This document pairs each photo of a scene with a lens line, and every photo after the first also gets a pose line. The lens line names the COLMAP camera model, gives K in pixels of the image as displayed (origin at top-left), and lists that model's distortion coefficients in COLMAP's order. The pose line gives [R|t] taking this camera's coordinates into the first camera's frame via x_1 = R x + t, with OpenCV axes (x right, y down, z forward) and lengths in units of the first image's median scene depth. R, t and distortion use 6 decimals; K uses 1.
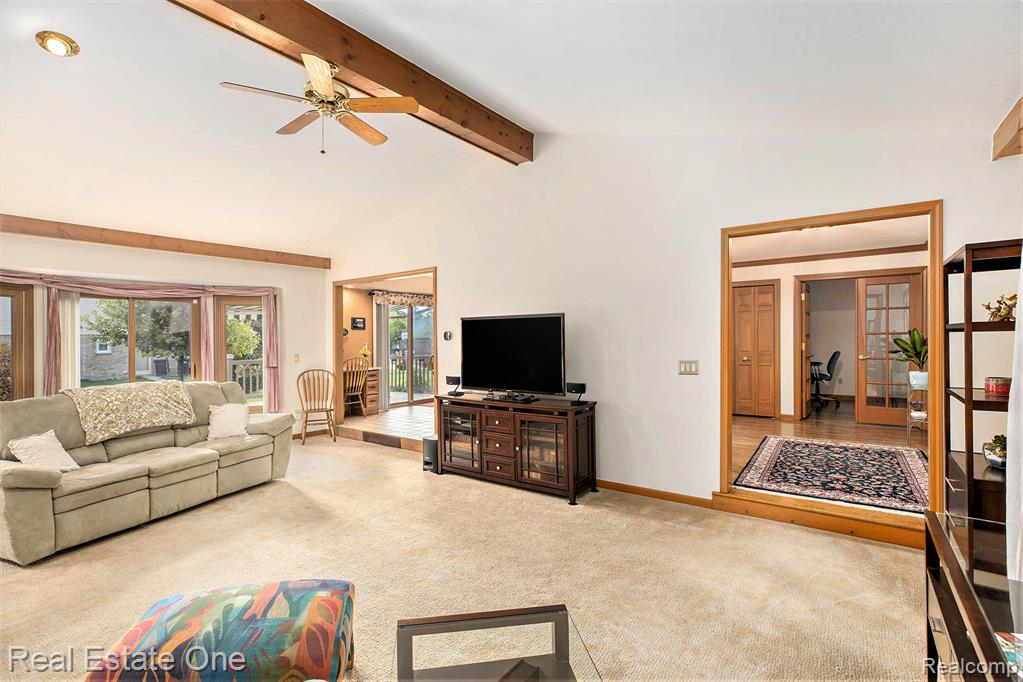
lens RADIAL K [[466.1, 0, 511.5], [0, 466.1, 341.0], [0, 0, 1]] dist [-0.036225, 0.009715]
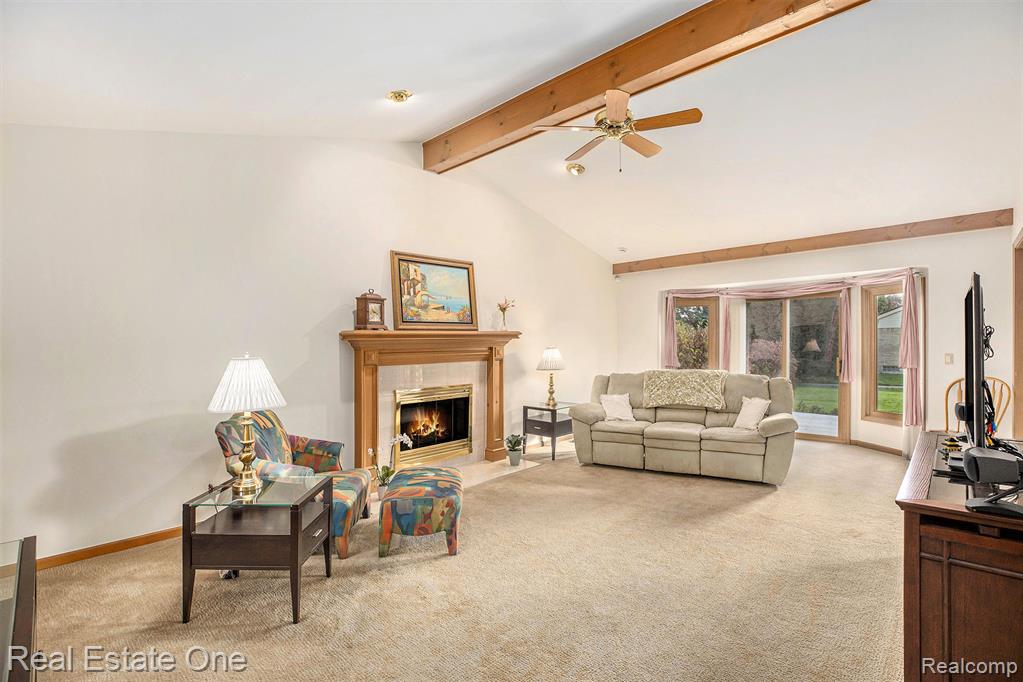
lens RADIAL K [[474.2, 0, 518.7], [0, 474.2, 335.5], [0, 0, 1]] dist [-0.050875, 0.013354]
pose [[-0.124071, 0.004307, -0.992264, 0.594587], [0.007969, 0.999963, 0.003344, -0.014957], [0.992241, -0.007492, -0.124101, 0.712443]]
